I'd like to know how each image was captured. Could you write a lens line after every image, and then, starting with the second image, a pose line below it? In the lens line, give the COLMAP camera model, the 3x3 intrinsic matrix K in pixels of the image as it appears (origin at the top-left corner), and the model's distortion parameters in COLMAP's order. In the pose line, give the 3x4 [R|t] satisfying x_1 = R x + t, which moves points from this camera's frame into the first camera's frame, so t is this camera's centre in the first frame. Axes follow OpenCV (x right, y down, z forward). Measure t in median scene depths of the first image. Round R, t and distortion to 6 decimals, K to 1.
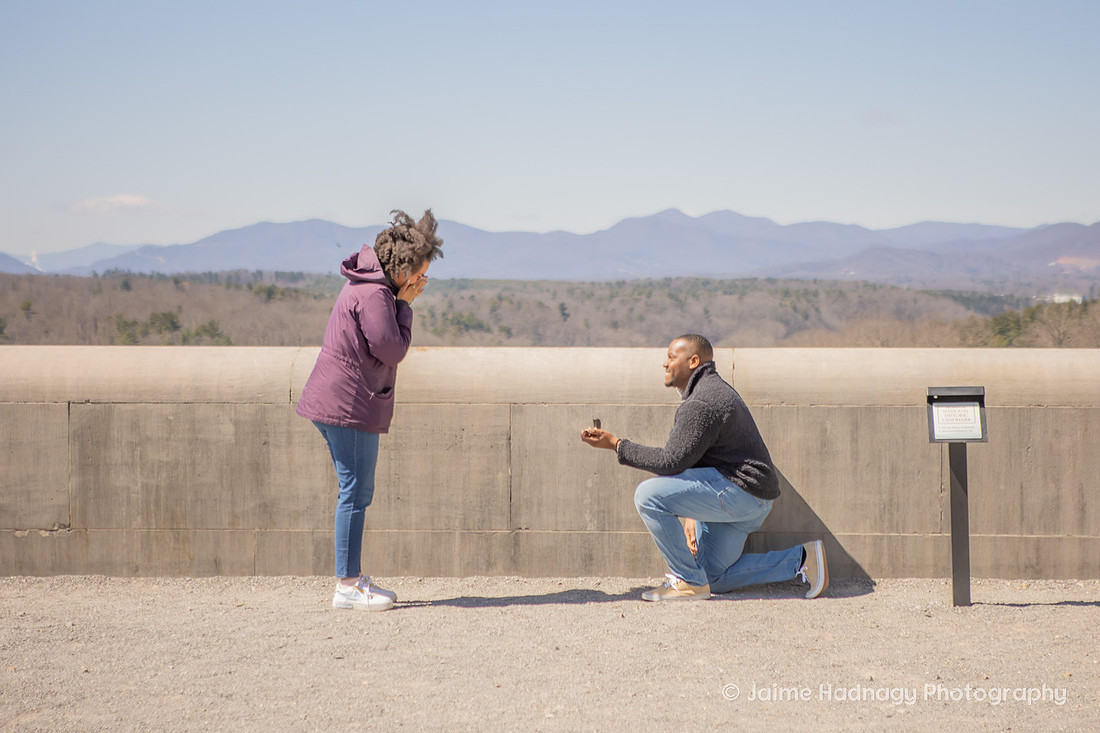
lens RADIAL K [[2253.7, 0, 598.9], [0, 2253.7, 377.5], [0, 0, 1]] dist [0.196234, 0.000000]
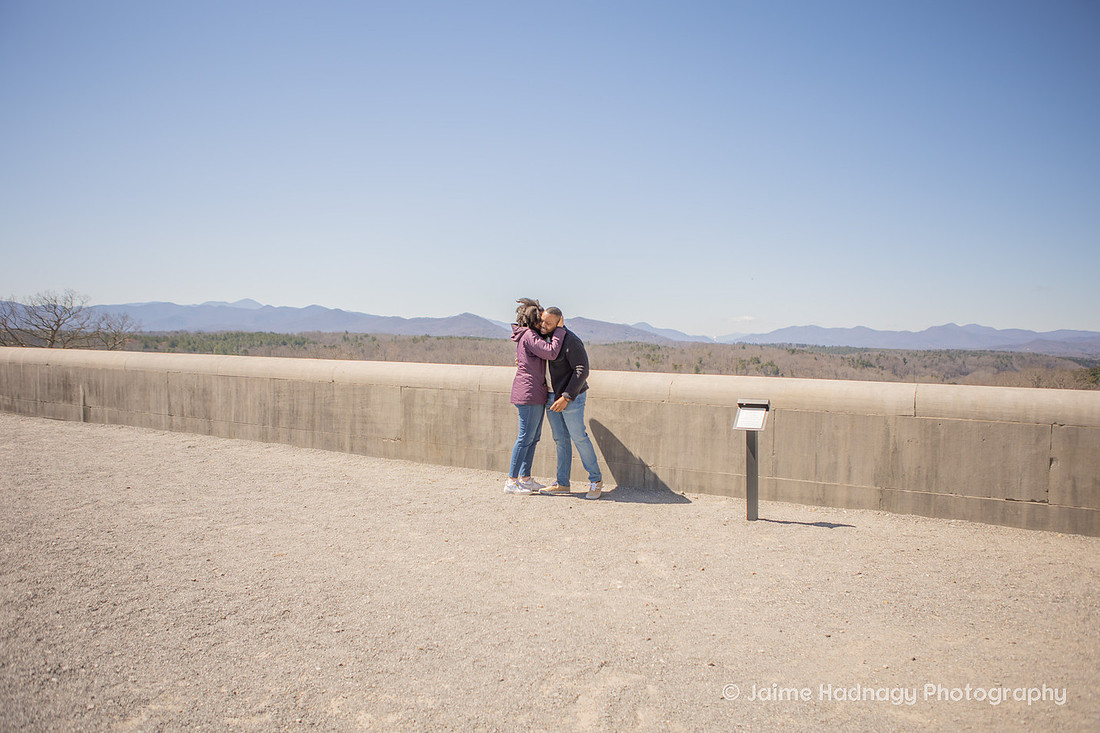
lens RADIAL K [[781.3, 0, 551.5], [0, 781.3, 369.0], [0, 0, 1]] dist [-0.101201, 0.073693]
pose [[0.902350, 0.033390, -0.429708, 0.253876], [-0.038699, 0.999244, -0.003619, -0.010533], [0.429262, 0.019895, 0.902961, 0.341904]]
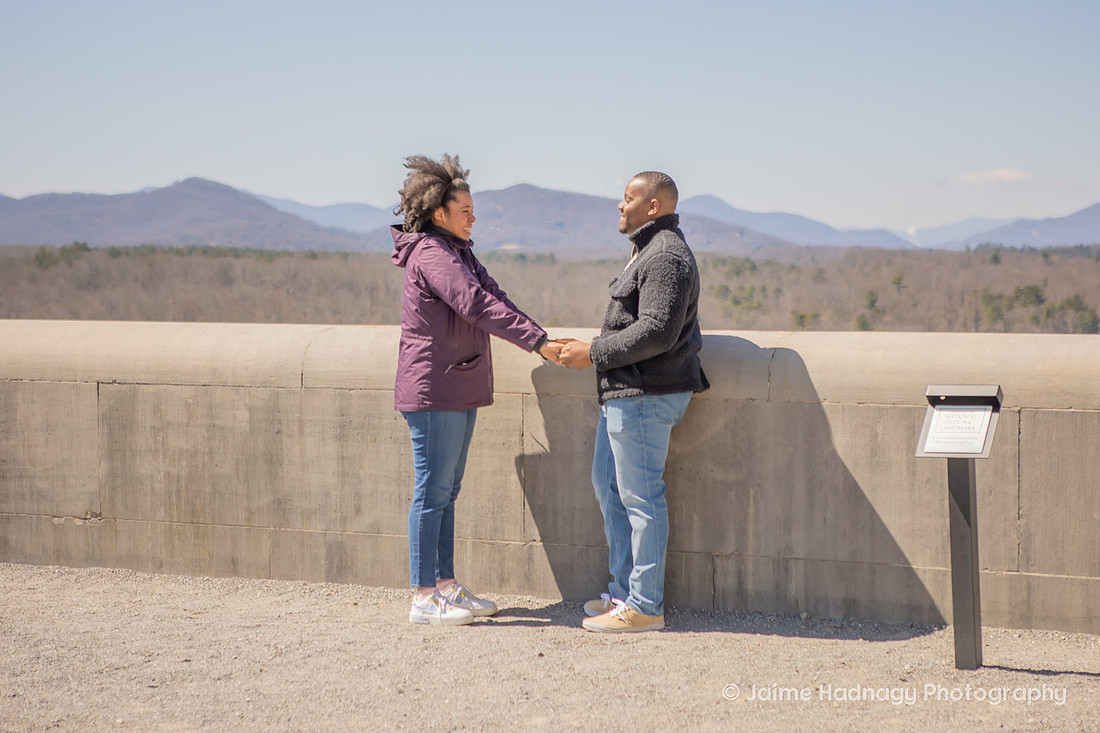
lens RADIAL K [[2231.8, 0, 586.4], [0, 2231.8, 385.3], [0, 0, 1]] dist [0.172568, 0.000000]
pose [[0.927716, 0.019499, -0.372778, 0.296227], [-0.013728, 0.999741, 0.018130, -0.007317], [0.373035, -0.011702, 0.927743, 0.223254]]
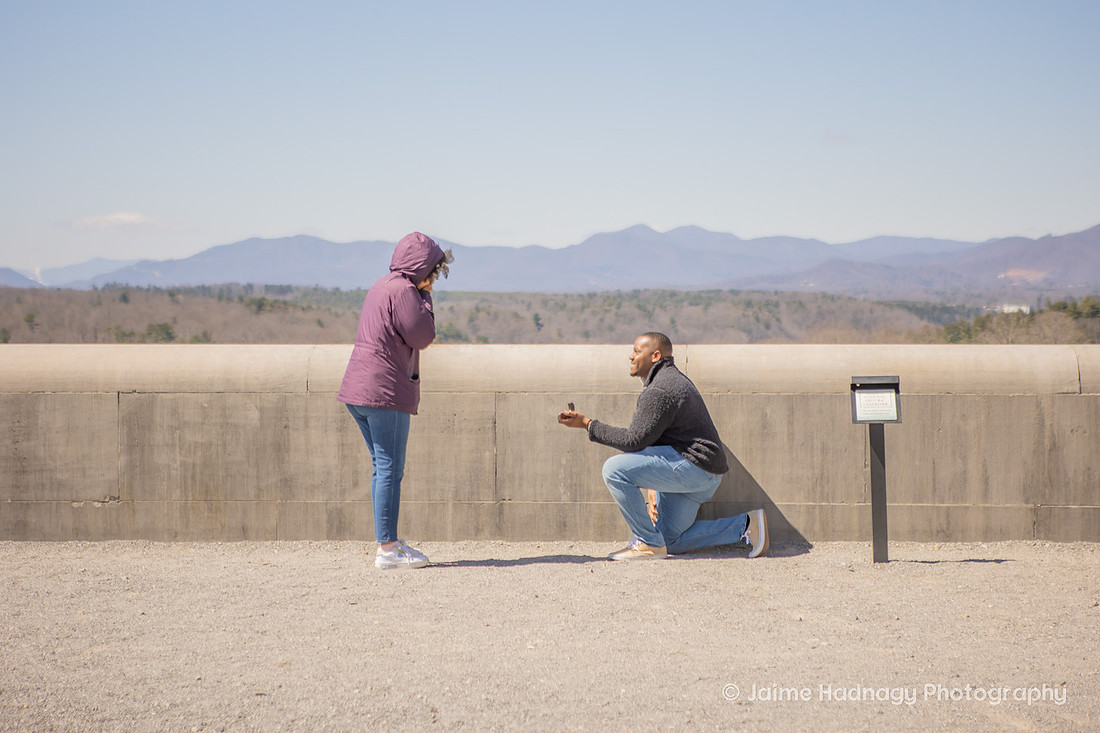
lens RADIAL K [[2135.0, 0, 557.6], [0, 2135.0, 352.1], [0, 0, 1]] dist [0.199702, 0.000000]
pose [[0.999978, -0.001884, -0.006381, -0.000055], [0.001787, 0.999885, -0.015063, 0.007390], [0.006408, 0.015051, 0.999866, -0.104967]]
